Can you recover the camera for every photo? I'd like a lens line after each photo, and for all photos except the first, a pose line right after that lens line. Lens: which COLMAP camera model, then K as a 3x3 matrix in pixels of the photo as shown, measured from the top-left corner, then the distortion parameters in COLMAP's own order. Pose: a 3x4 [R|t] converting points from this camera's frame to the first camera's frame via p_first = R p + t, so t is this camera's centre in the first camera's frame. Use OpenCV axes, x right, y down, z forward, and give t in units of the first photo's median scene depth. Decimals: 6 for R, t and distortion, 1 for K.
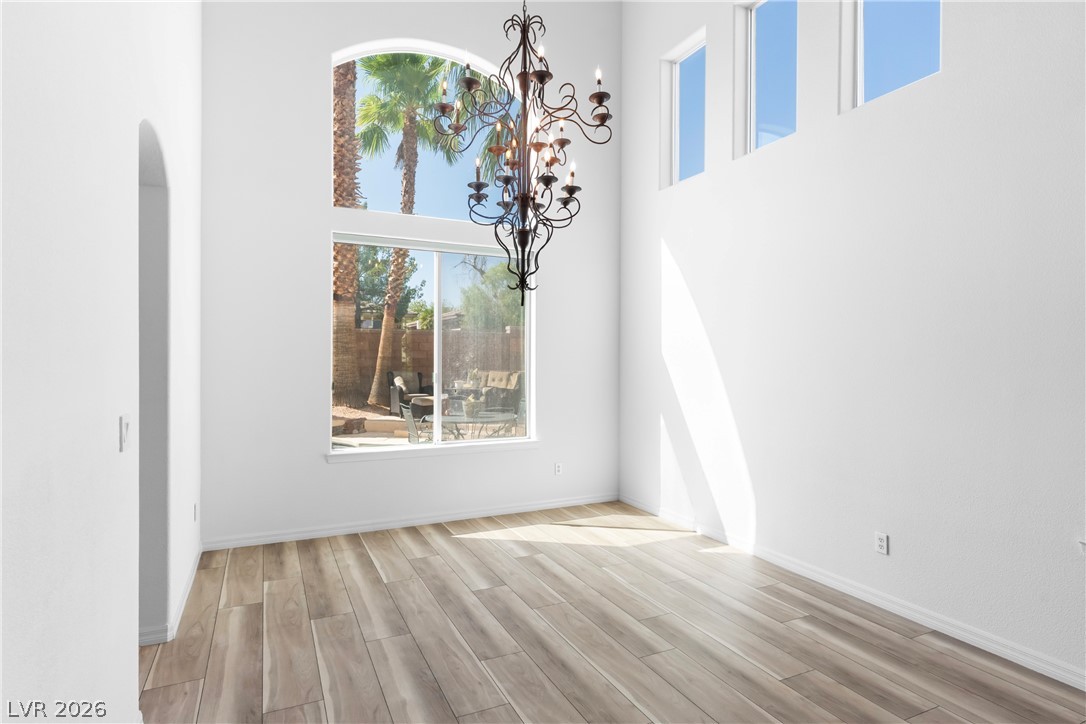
lens RADIAL K [[578.4, 0, 542.5], [0, 578.4, 354.0], [0, 0, 1]] dist [0.010997, 0.000313]
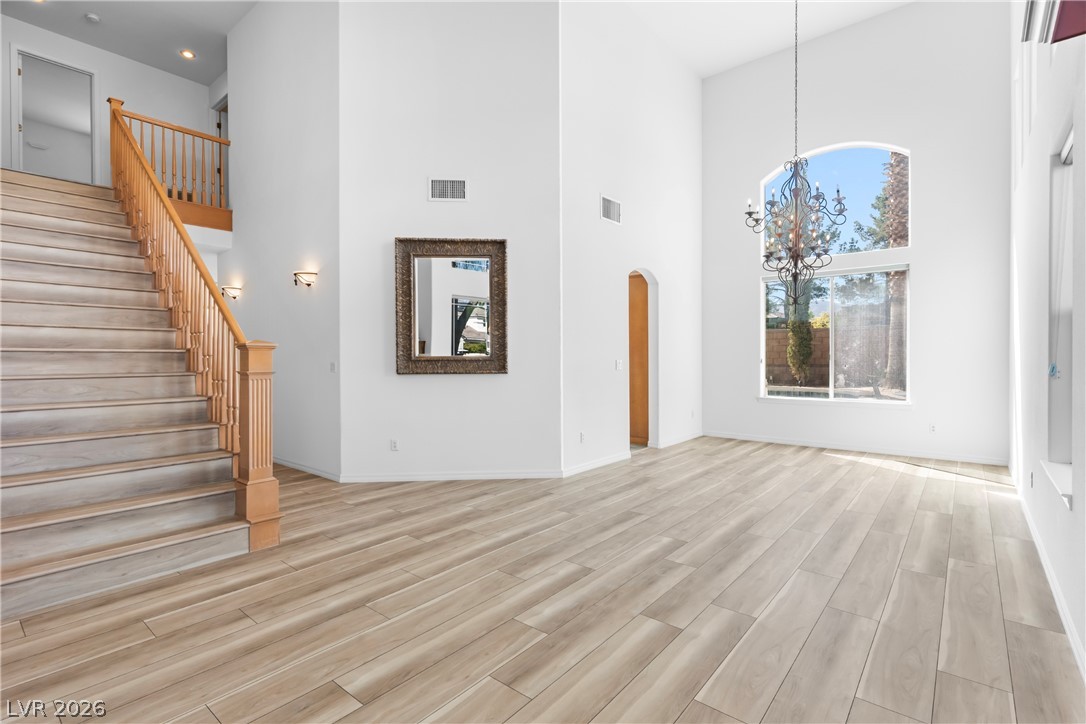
lens RADIAL K [[512.3, 0, 543.4], [0, 512.3, 360.6], [0, 0, 1]] dist [0.001830, 0.000212]
pose [[0.417132, 0.003935, -0.908837, 0.884616], [0.010163, 0.999908, 0.008994, 0.034802], [0.908789, -0.012989, 0.417054, -0.332401]]
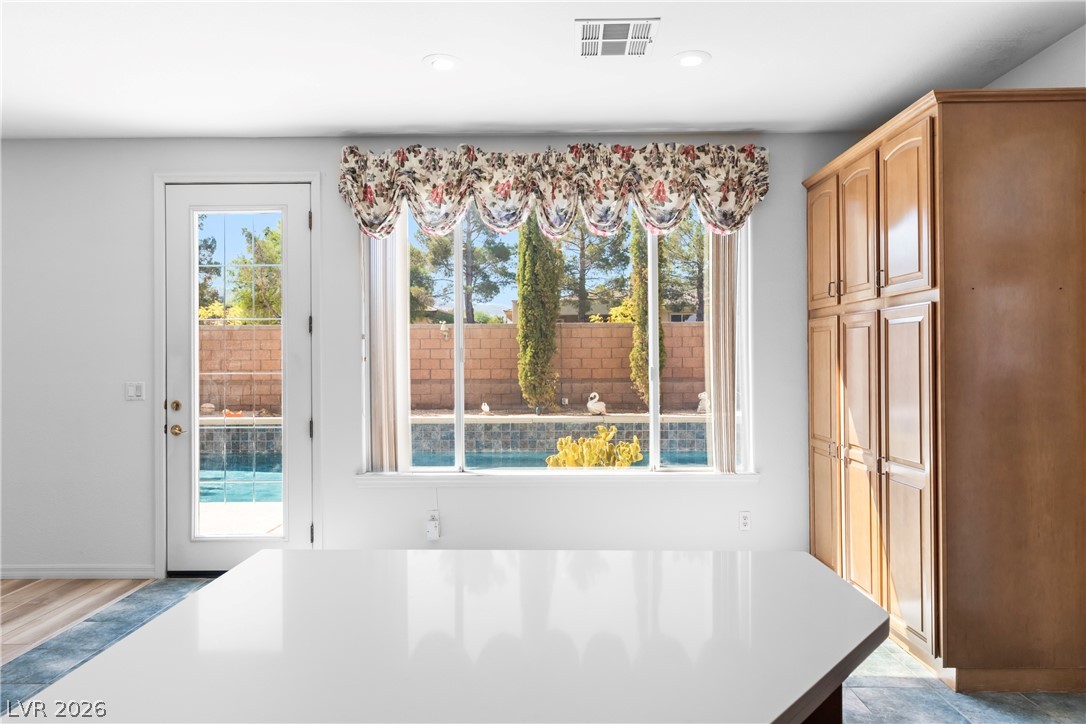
lens RADIAL K [[678.0, 0, 543.0], [0, 678.0, 362.0], [0, 0, 1]] dist [0.004236, 0.001208]
pose [[0.896286, -0.004894, -0.443449, -0.653011], [0.009658, 0.999917, 0.008484, 0.011033], [0.443371, -0.011886, 0.896259, -0.113080]]
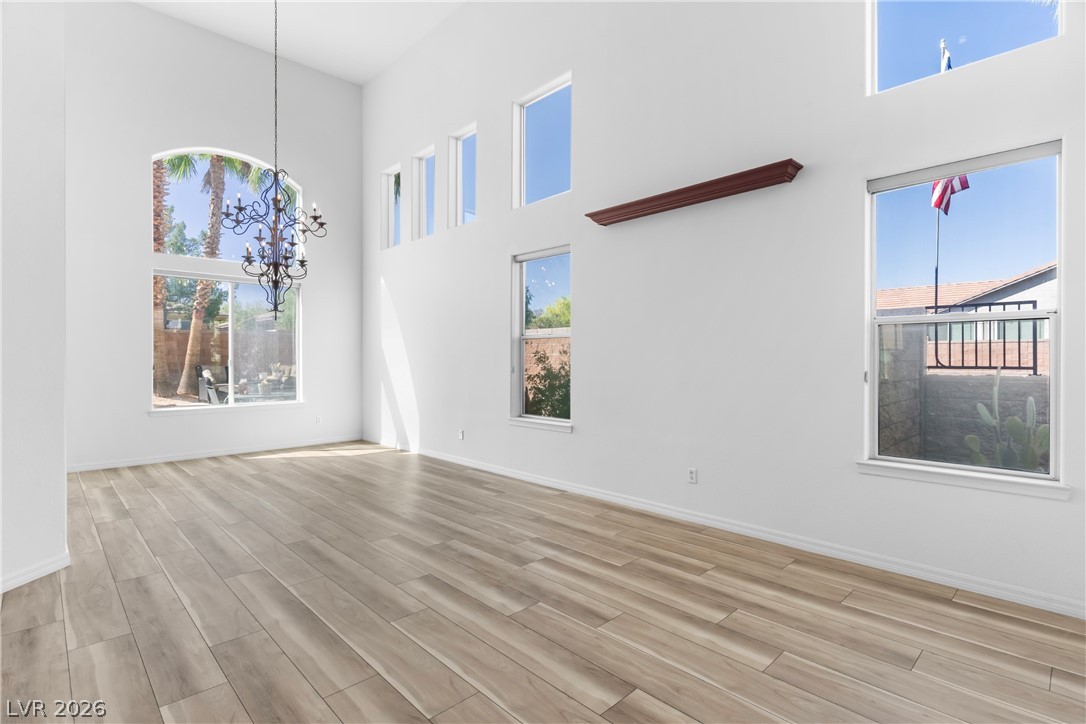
lens RADIAL K [[526.8, 0, 543.3], [0, 526.8, 358.3], [0, 0, 1]] dist [-0.000269, -0.000002]
pose [[0.949698, -0.004298, 0.313138, 0.202527], [0.002284, 0.999974, 0.006800, 0.024826], [-0.313159, -0.005743, 0.949683, -0.717884]]
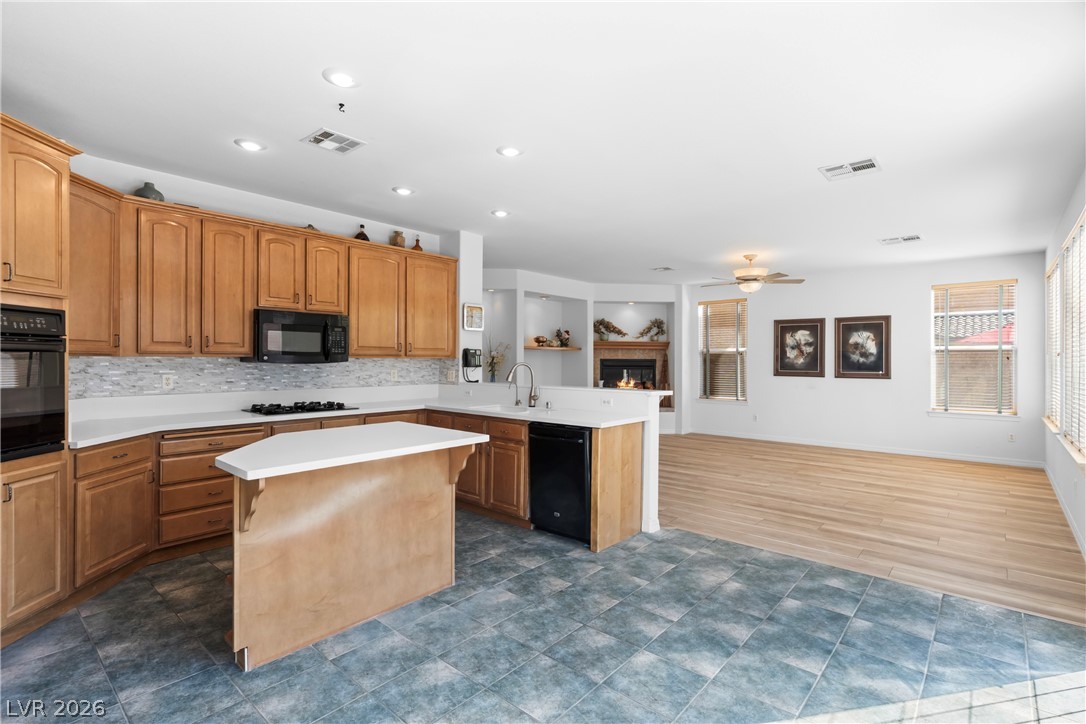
lens RADIAL K [[512.3, 0, 543.4], [0, 512.3, 360.6], [0, 0, 1]] dist [0.001830, 0.000212]
pose [[-0.920026, -0.006106, -0.391810, -0.747637], [-0.005091, 0.999980, -0.003630, 0.017671], [0.391824, -0.001345, -0.920039, 0.781765]]
